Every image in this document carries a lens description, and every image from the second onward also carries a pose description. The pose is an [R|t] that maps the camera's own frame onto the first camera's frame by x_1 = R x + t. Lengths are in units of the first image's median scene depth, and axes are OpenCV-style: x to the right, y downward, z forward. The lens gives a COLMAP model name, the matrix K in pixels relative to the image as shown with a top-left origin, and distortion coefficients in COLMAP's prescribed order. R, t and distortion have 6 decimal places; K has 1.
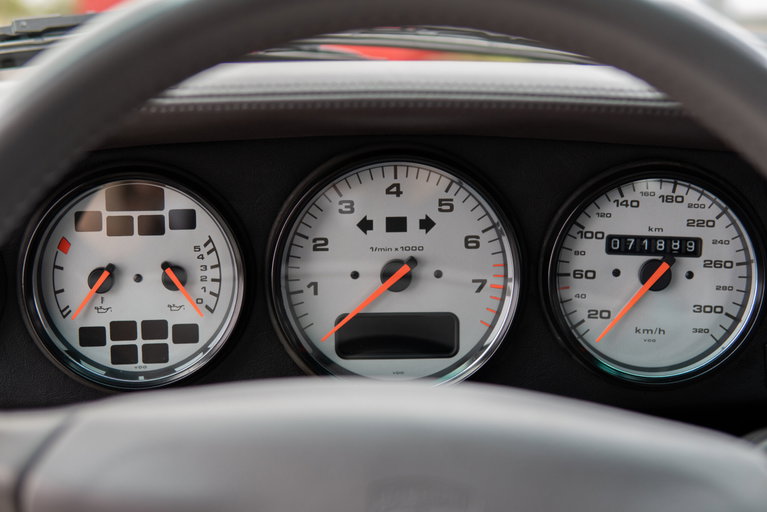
lens RADIAL K [[1064.2, 0, 385.1], [0, 1064.2, 252.1], [0, 0, 1]] dist [-0.167575, 0.000000]
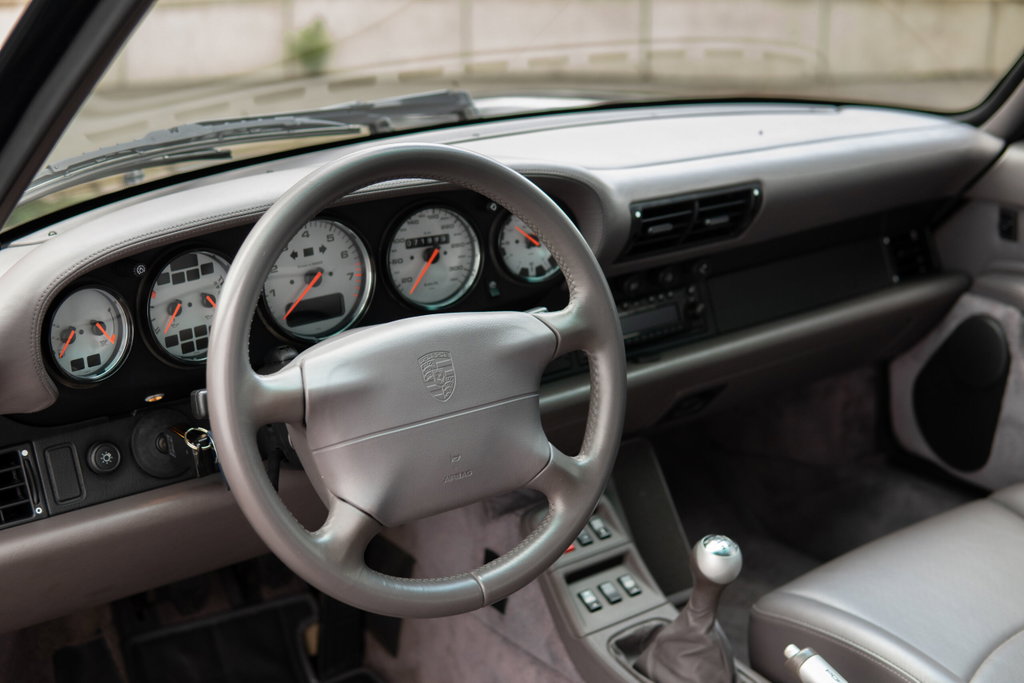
lens RADIAL K [[1420.8, 0, 514.8], [0, 1420.8, 365.7], [0, 0, 1]] dist [-0.167575, 0.000000]
pose [[0.820625, -0.204690, 0.533551, -1.089409], [0.139179, 0.977125, 0.160799, -0.184627], [-0.554259, -0.057696, 0.830342, -1.334747]]
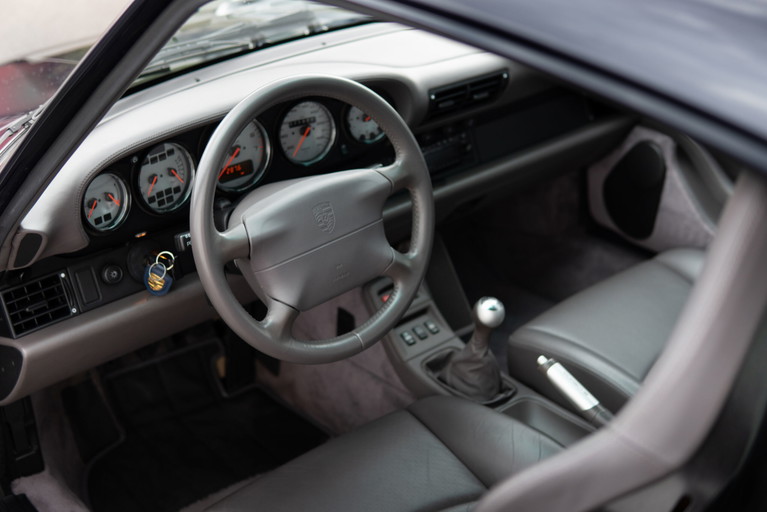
lens RADIAL K [[1064.2, 0, 381.8], [0, 1064.2, 256.0], [0, 0, 1]] dist [-0.167575, 0.000000]
pose [[0.764146, -0.306134, 0.567769, -1.477223], [0.160393, 0.942736, 0.292443, -0.515684], [-0.624783, -0.132403, 0.769490, -1.628565]]
